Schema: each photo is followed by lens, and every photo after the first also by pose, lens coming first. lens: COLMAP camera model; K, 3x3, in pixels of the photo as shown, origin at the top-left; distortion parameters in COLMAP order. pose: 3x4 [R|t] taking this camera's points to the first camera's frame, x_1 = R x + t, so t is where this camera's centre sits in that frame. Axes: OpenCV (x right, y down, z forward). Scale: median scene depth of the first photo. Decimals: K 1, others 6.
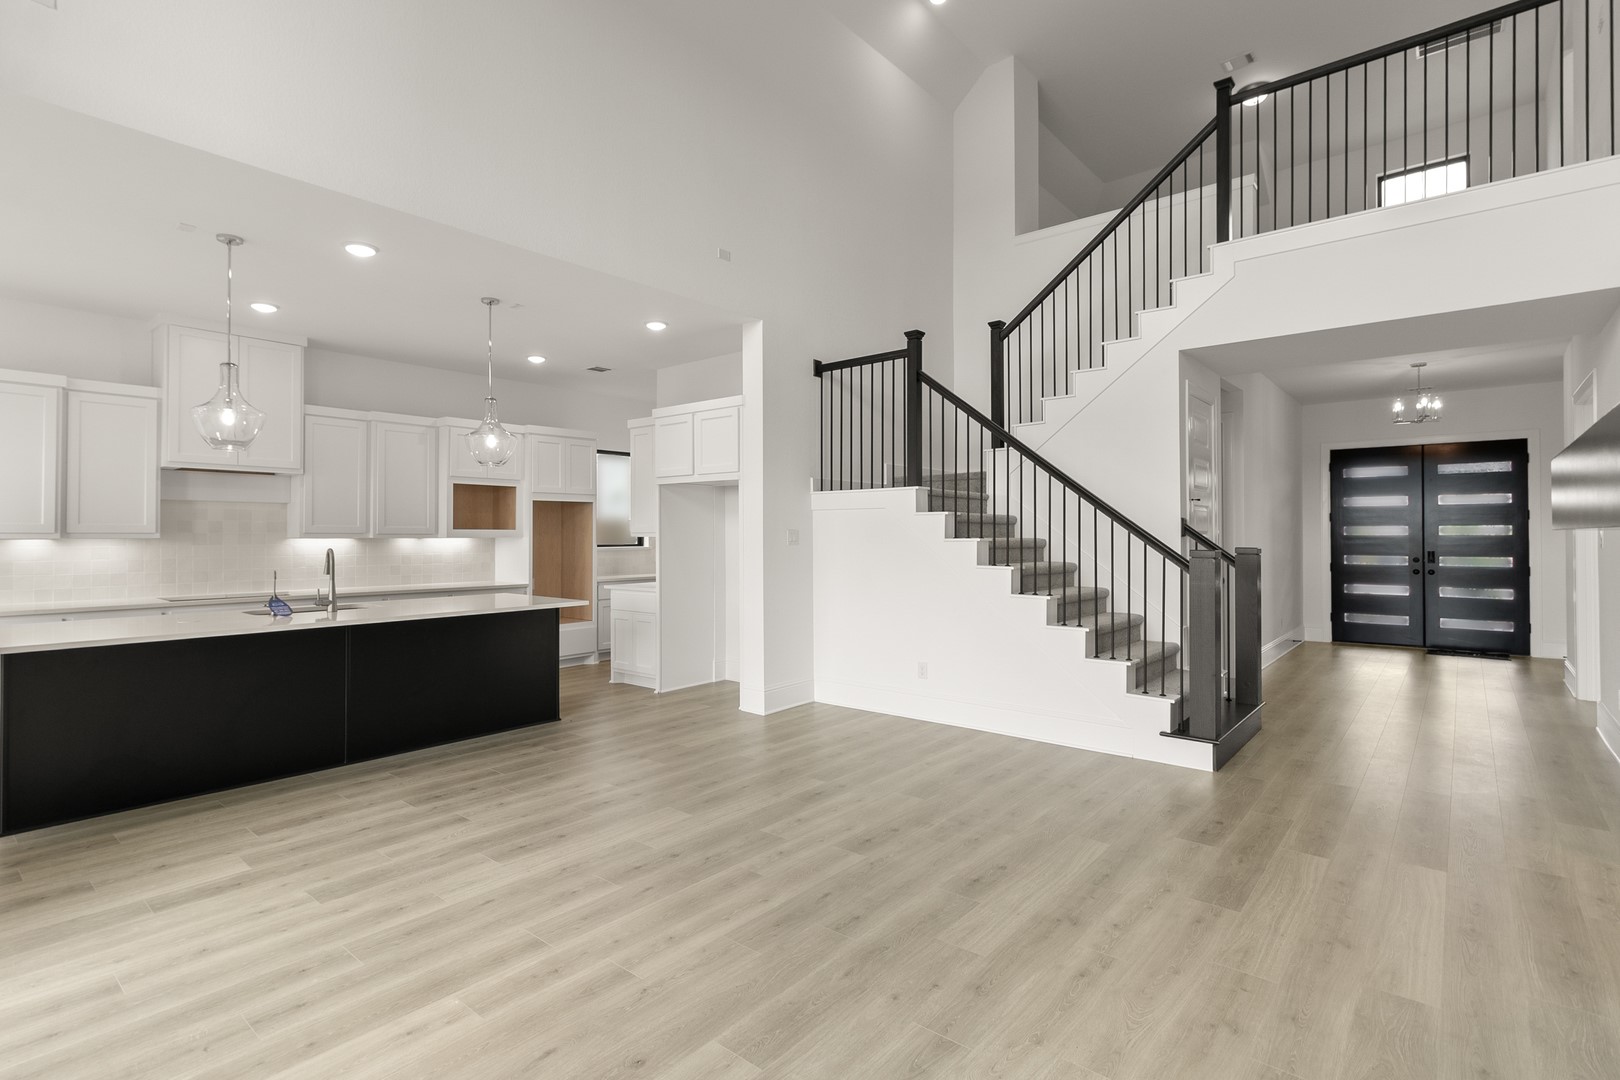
lens RADIAL K [[776.2, 0, 795.2], [0, 776.2, 527.8], [0, 0, 1]] dist [0.006806, -0.000233]
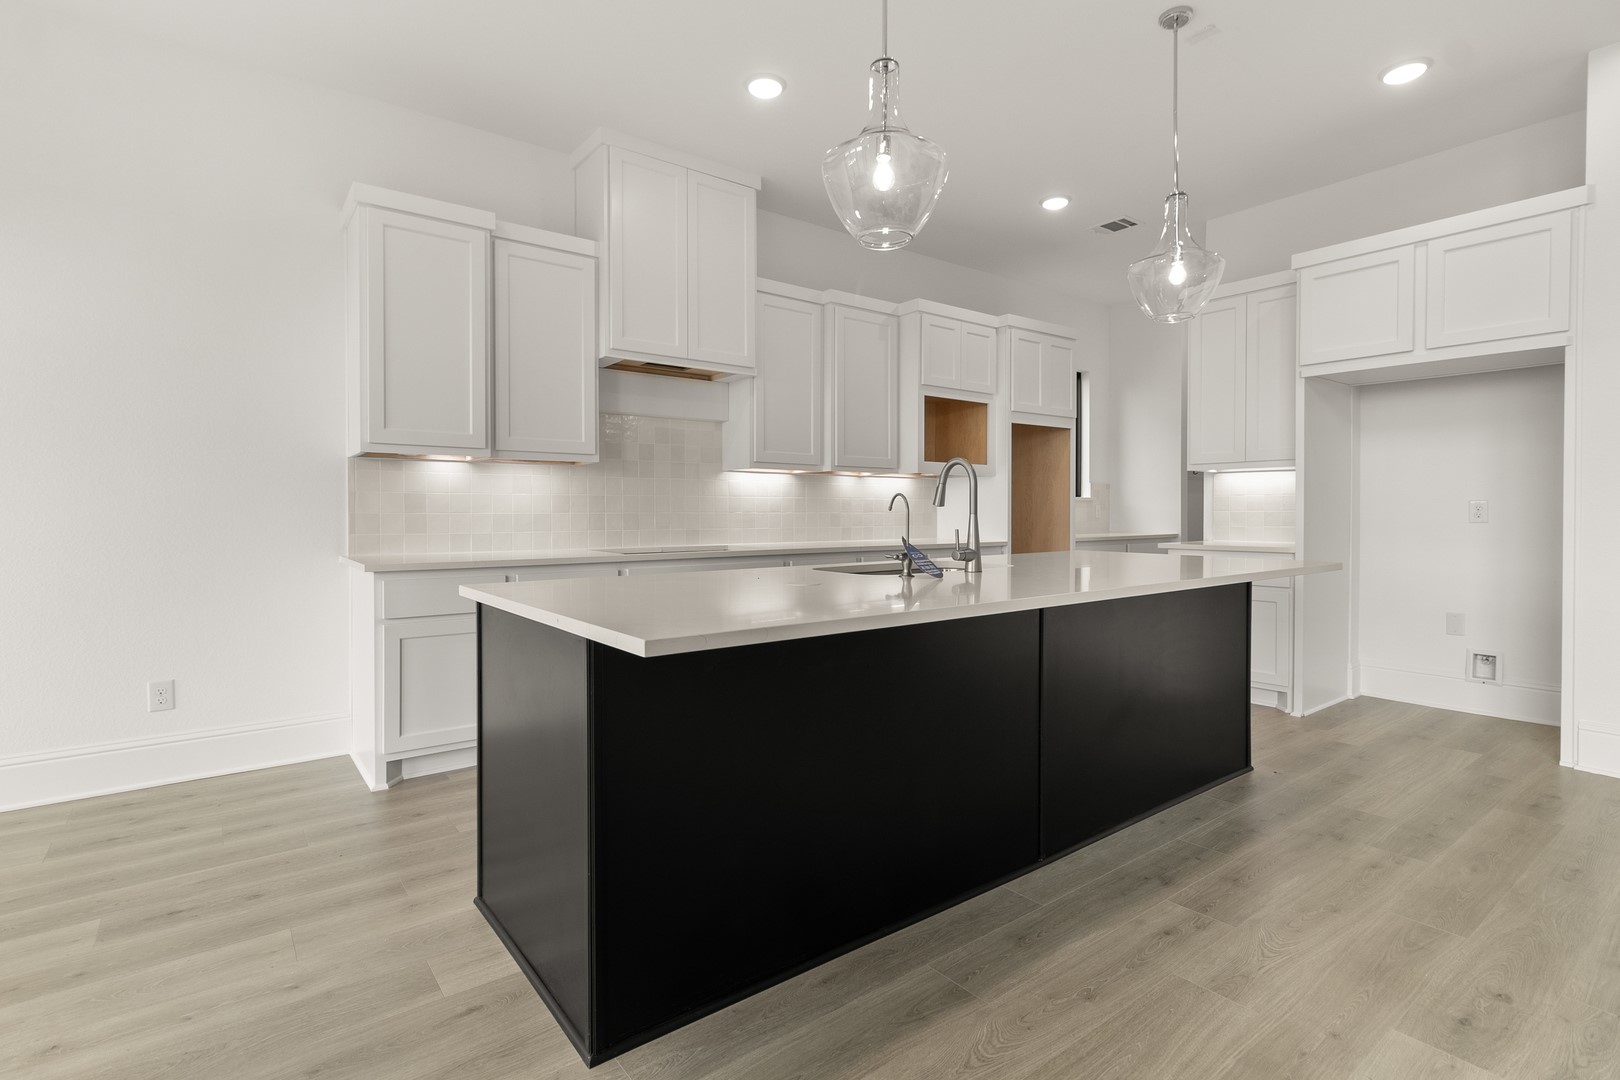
lens RADIAL K [[776.2, 0, 818.3], [0, 776.2, 519.2], [0, 0, 1]] dist [0.006806, -0.000233]
pose [[0.980575, 0.003918, -0.196107, -0.420927], [0.000201, 0.999780, 0.020979, 0.041956], [0.196146, -0.020611, 0.980358, 0.314259]]
